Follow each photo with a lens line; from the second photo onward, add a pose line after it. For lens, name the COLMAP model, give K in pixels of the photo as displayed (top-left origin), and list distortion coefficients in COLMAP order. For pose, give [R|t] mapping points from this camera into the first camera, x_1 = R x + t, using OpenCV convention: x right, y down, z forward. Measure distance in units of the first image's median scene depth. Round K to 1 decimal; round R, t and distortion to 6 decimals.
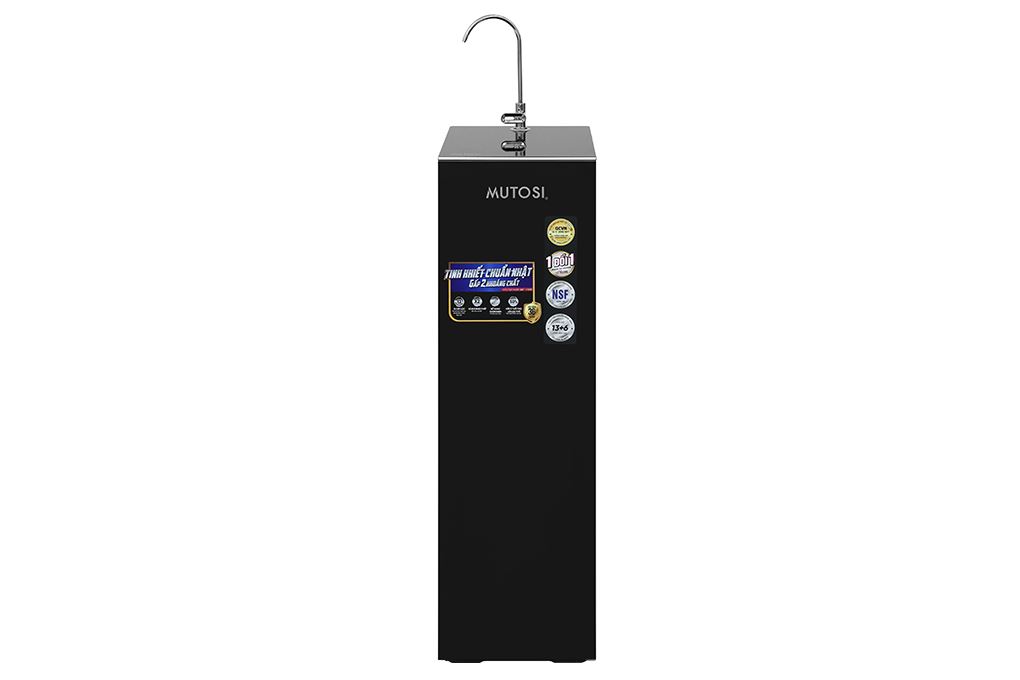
lens RADIAL K [[1780.6, 0, 510.0], [0, 1780.6, 340.0], [0, 0, 1]] dist [-0.020671, -0.008845]
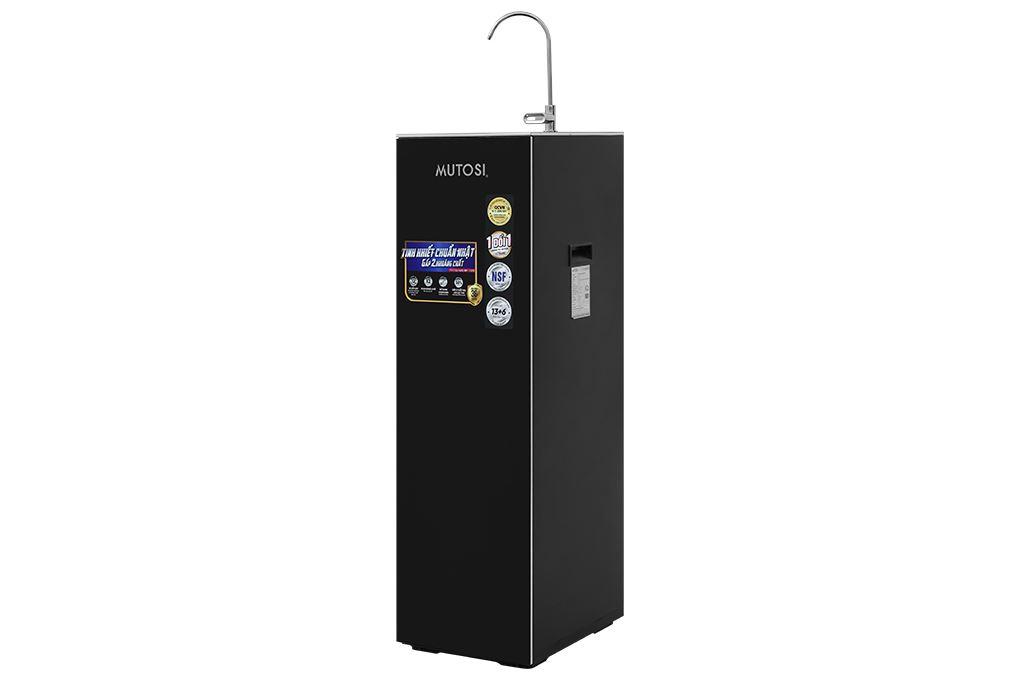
lens RADIAL K [[1780.6, 0, 510.0], [0, 1780.6, 340.0], [0, 0, 1]] dist [-0.020671, -0.008845]
pose [[0.858317, 0.047826, -0.510886, 0.523372], [-0.054839, 0.998494, 0.001340, 0.006805], [0.510181, 0.026866, 0.859647, 0.181380]]
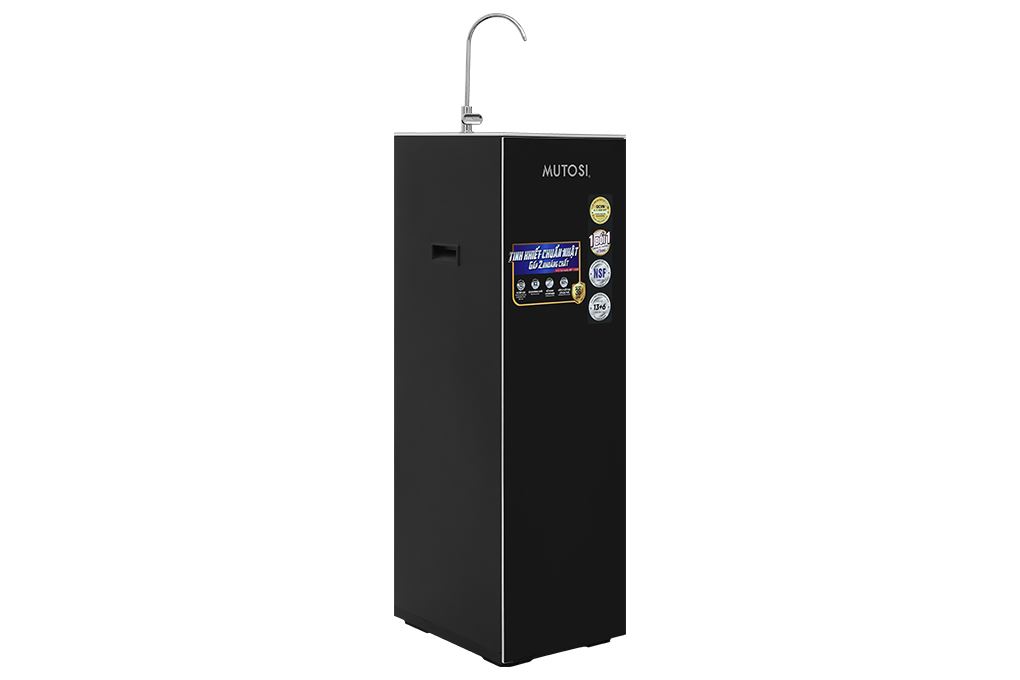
lens RADIAL K [[1780.6, 0, 510.0], [0, 1780.6, 340.0], [0, 0, 1]] dist [-0.020671, -0.008845]
pose [[0.752017, -0.063087, 0.656118, -0.663157], [0.070374, 0.997404, 0.015242, -0.007083], [-0.655376, 0.034711, 0.754505, 0.284353]]
